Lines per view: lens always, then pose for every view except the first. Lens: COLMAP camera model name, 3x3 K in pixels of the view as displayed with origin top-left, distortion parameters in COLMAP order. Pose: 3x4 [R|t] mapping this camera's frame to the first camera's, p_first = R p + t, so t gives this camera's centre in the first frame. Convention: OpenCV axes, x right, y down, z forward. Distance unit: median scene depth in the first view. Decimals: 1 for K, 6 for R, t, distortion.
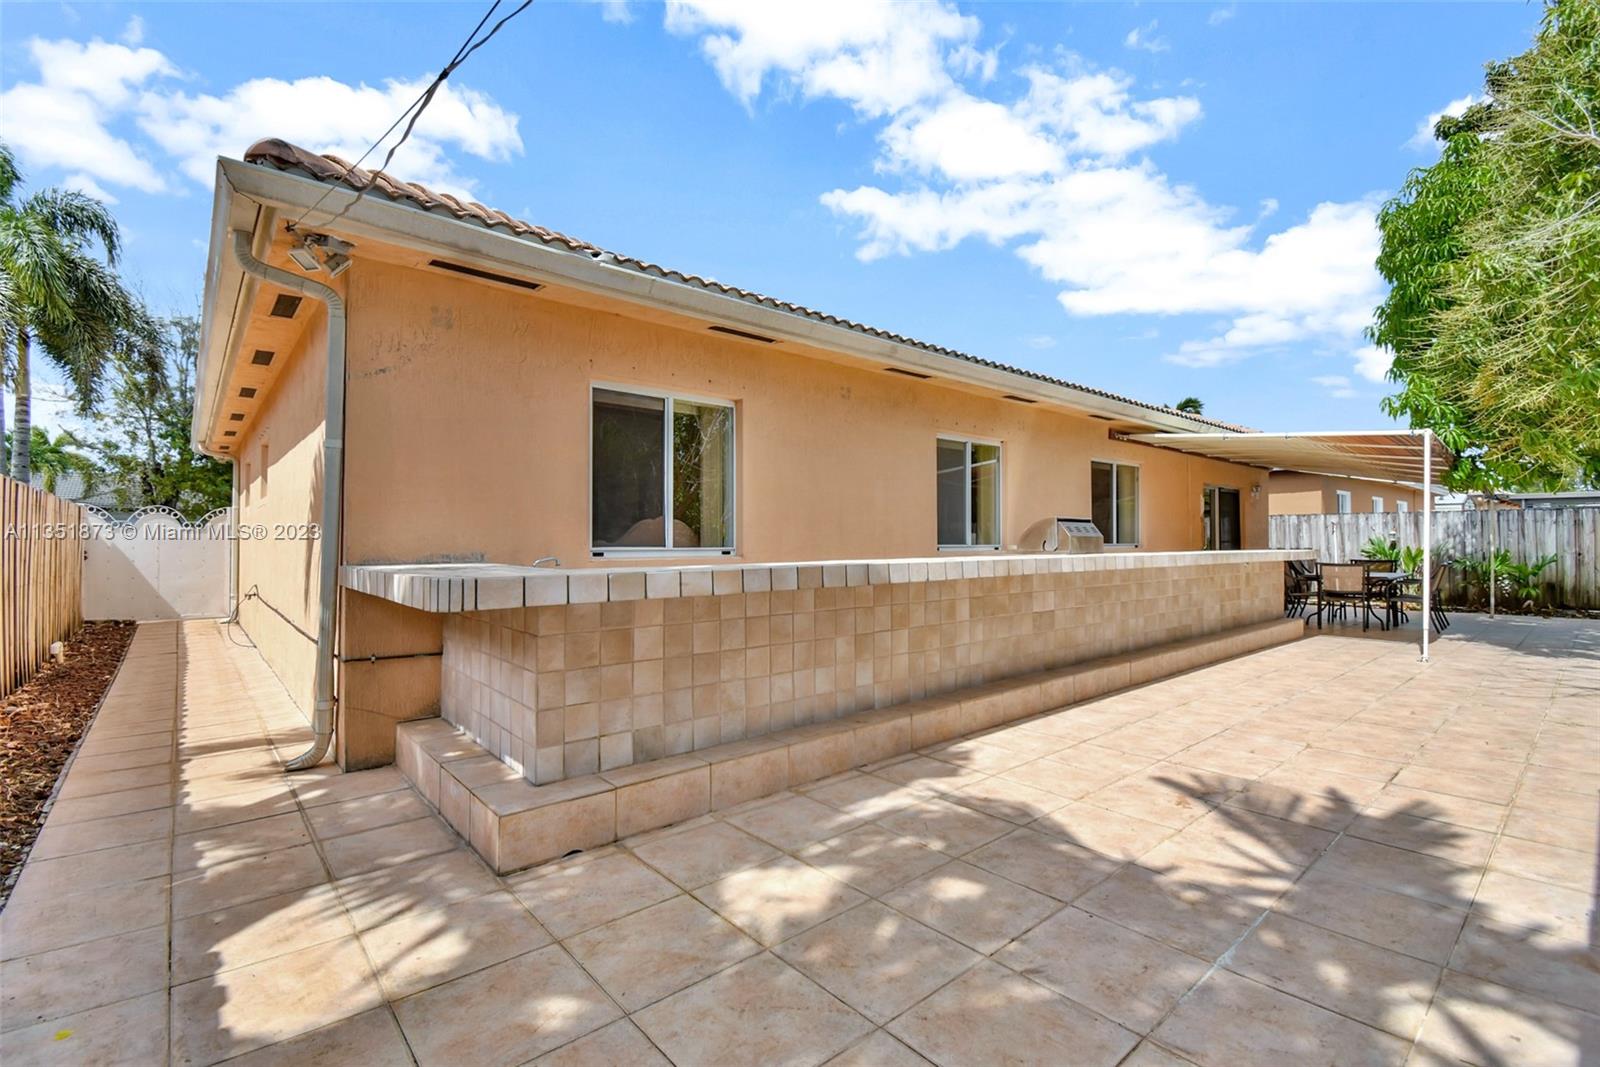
lens RADIAL K [[736.8, 0, 813.2], [0, 736.8, 540.8], [0, 0, 1]] dist [0.025773, -0.030233]
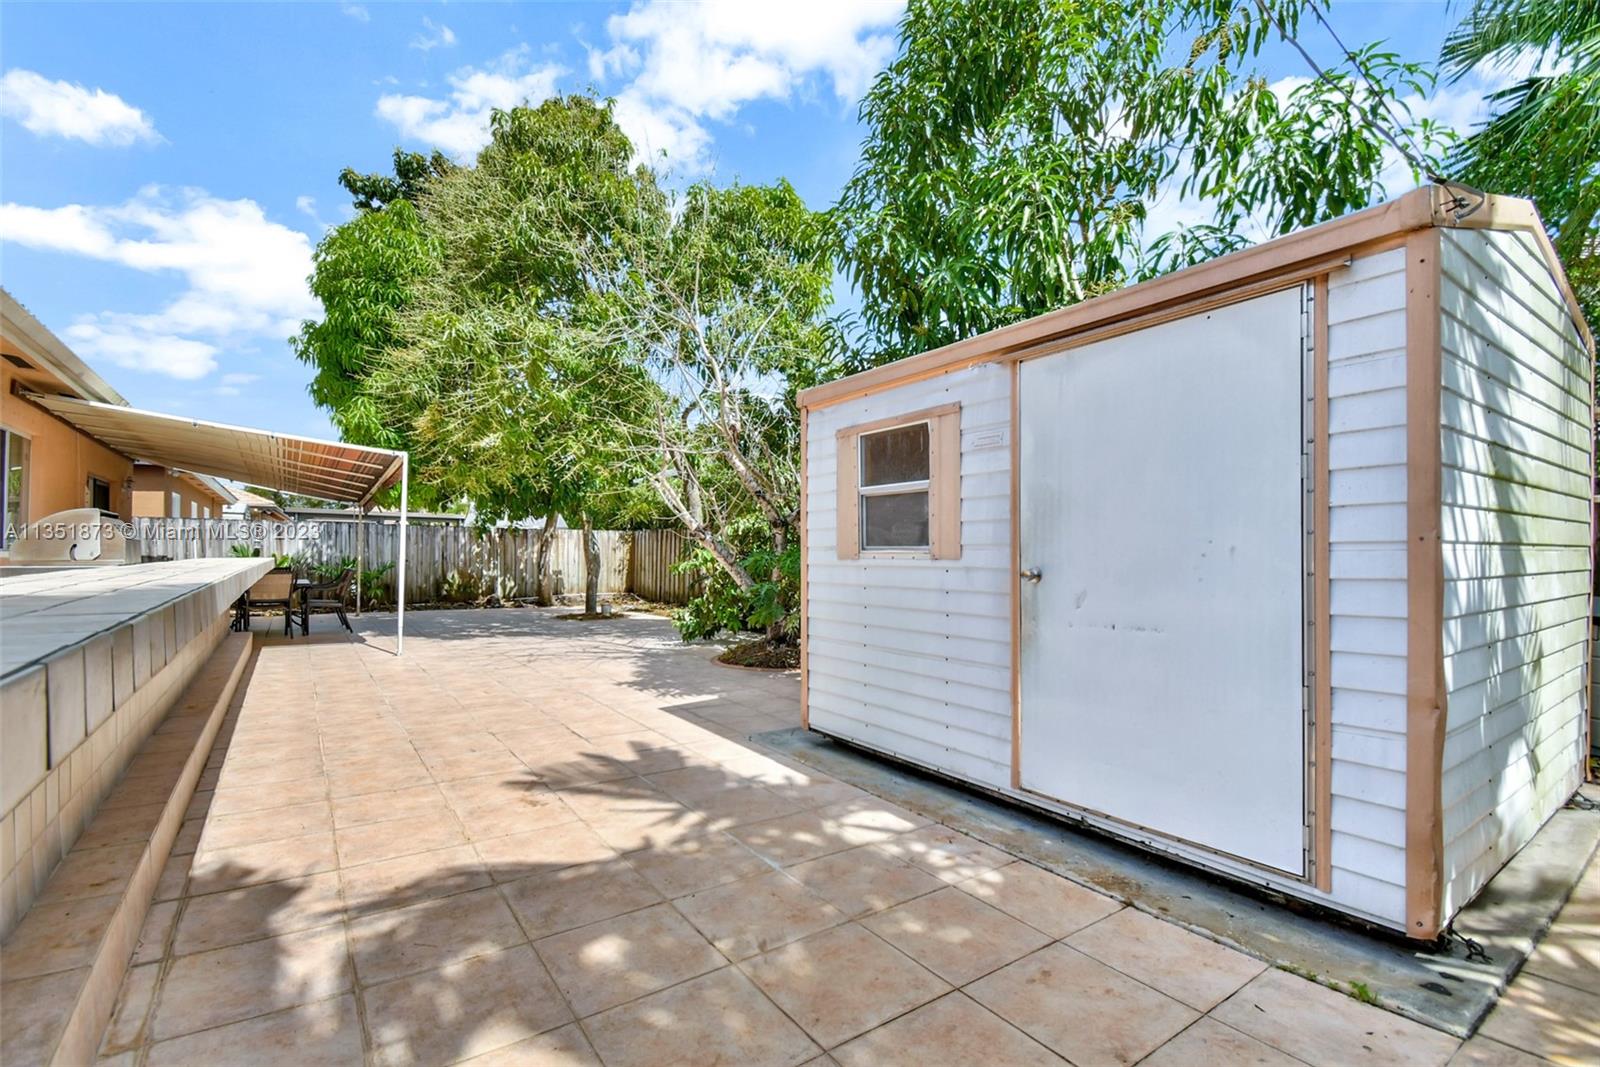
lens RADIAL K [[736.8, 0, 813.2], [0, 736.8, 540.8], [0, 0, 1]] dist [0.025773, -0.030233]
pose [[0.087013, 0.020568, 0.995995, -0.505967], [-0.008055, 0.999769, -0.019943, 0.009882], [-0.996175, -0.006287, 0.087159, 0.544426]]
